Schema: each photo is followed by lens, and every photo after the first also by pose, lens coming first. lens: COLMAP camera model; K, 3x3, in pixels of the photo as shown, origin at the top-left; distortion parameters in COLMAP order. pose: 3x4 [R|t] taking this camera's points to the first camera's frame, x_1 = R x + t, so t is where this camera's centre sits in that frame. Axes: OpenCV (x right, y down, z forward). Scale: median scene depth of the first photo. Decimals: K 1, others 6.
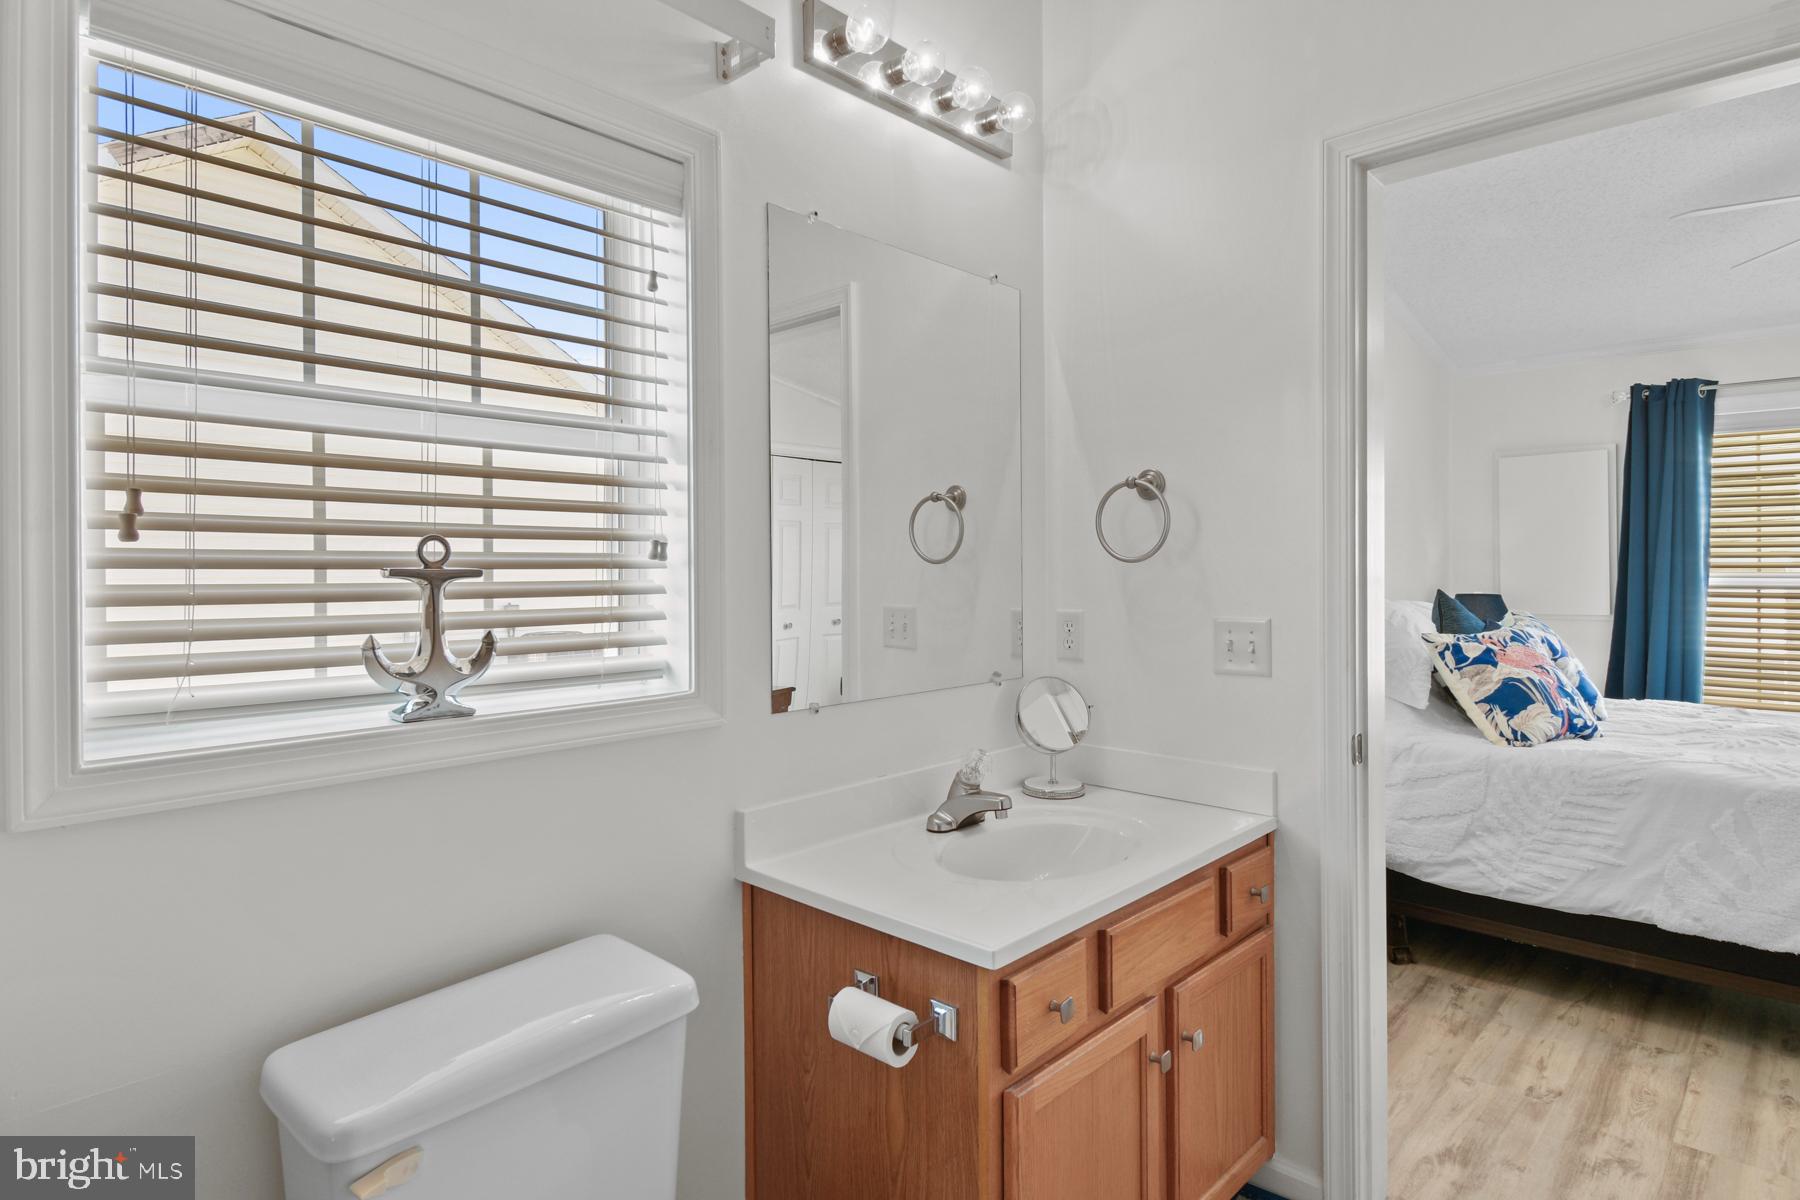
lens RADIAL K [[961.3, 0, 894.7], [0, 961.3, 568.2], [0, 0, 1]] dist [0.003834, -0.012680]
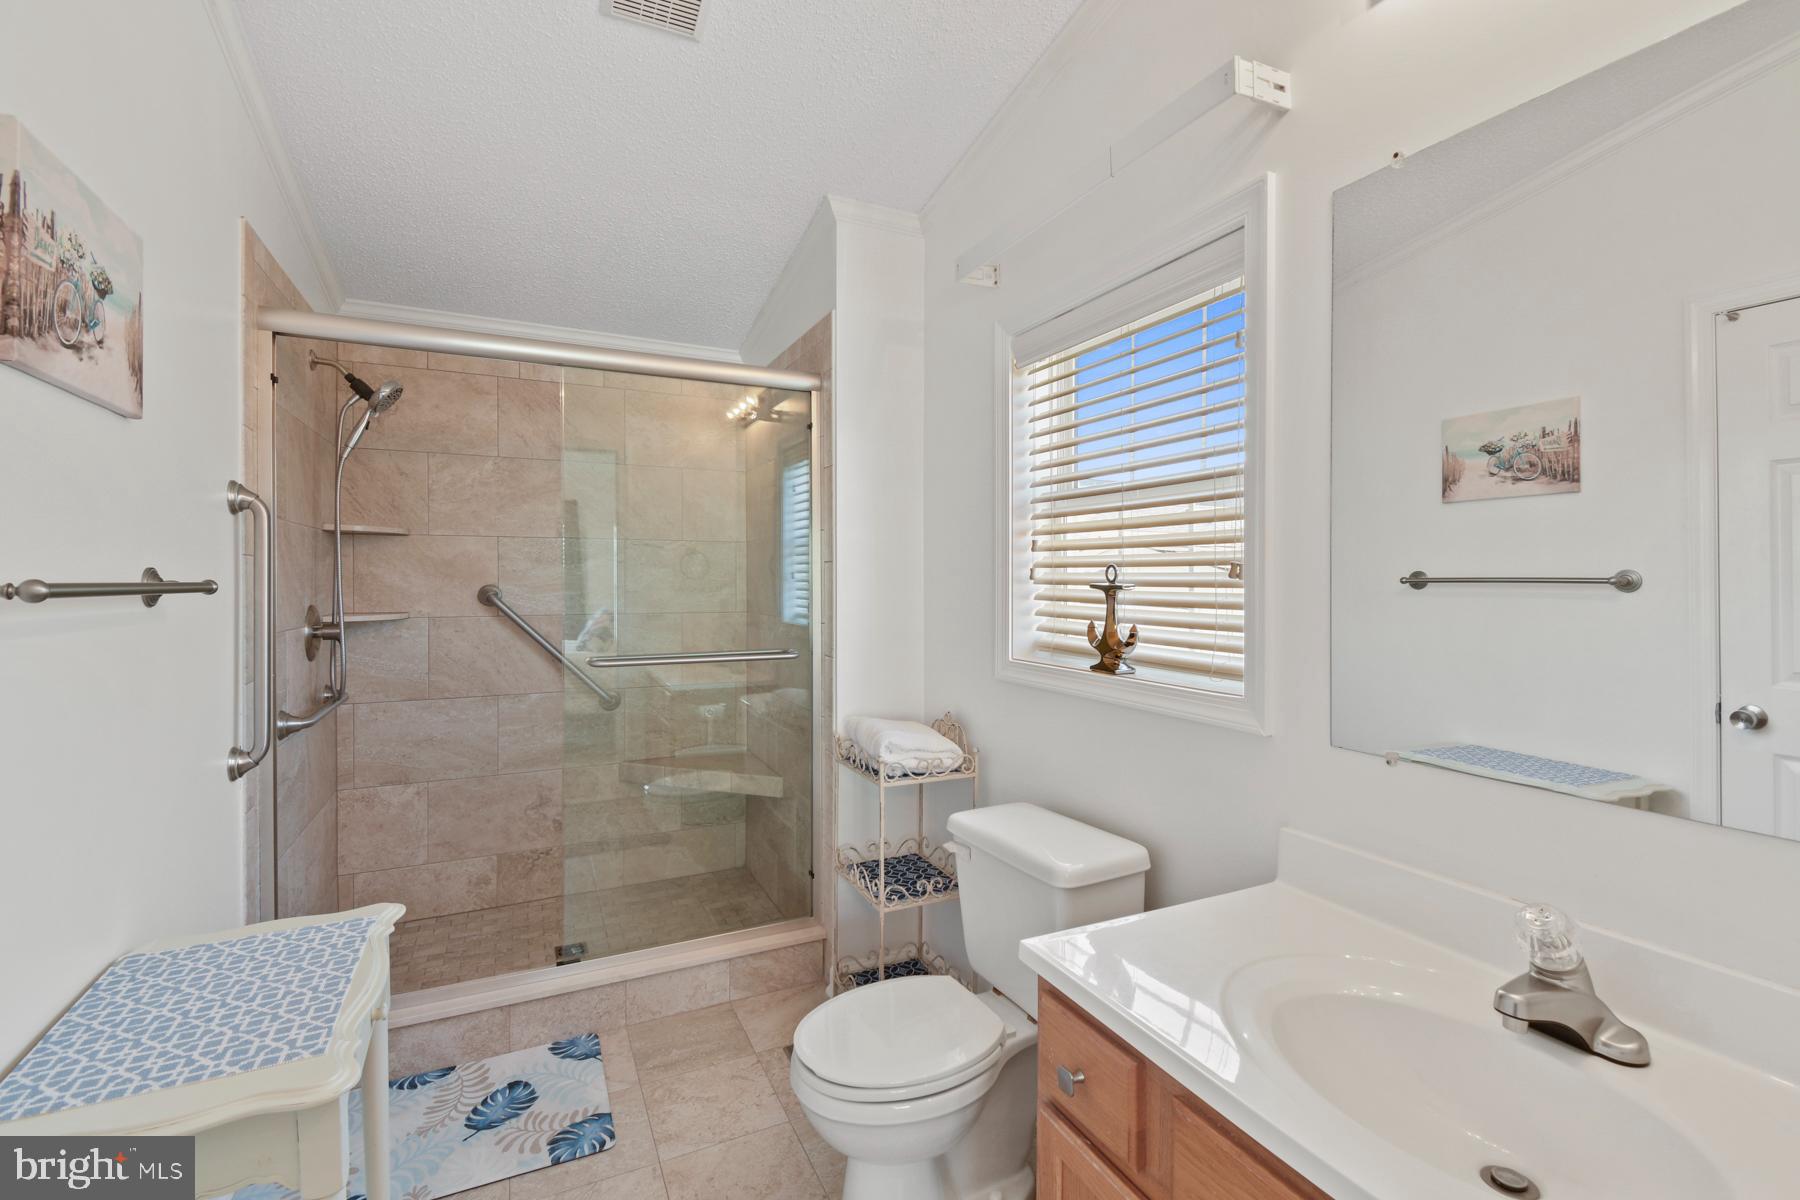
lens RADIAL K [[802.4, 0, 907.5], [0, 802.4, 587.5], [0, 0, 1]] dist [0.032462, -0.025810]
pose [[-0.351767, 0.011103, -0.936022, 0.534251], [0.001513, 0.999935, 0.011292, -0.006944], [0.936086, 0.002556, -0.351761, 0.634508]]
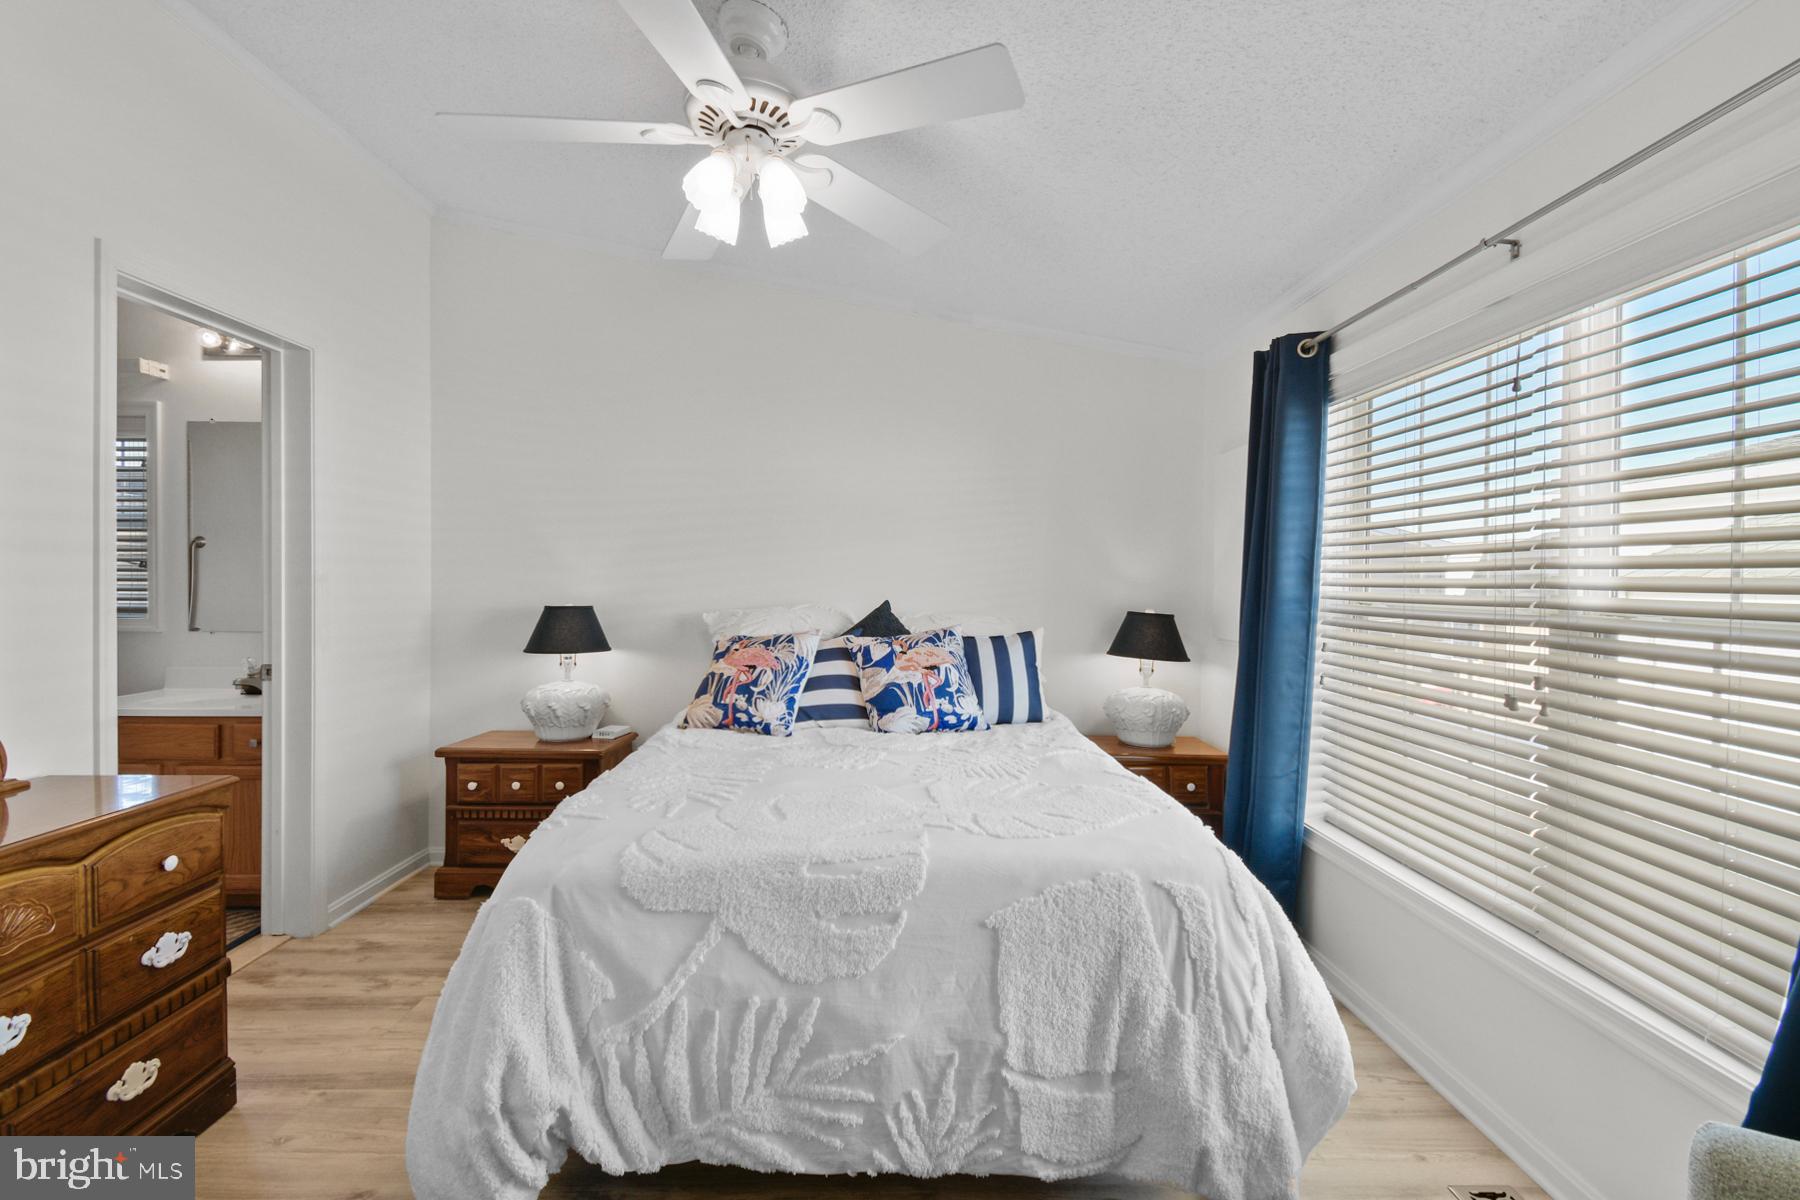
lens RADIAL K [[795.8, 0, 905.7], [0, 795.8, 594.6], [0, 0, 1]] dist [0.044732, -0.025370]
pose [[0.706593, 0.021257, -0.707301, 1.868076], [-0.012932, 0.999770, 0.017128, -0.000874], [0.707502, -0.002955, 0.706705, 0.592521]]
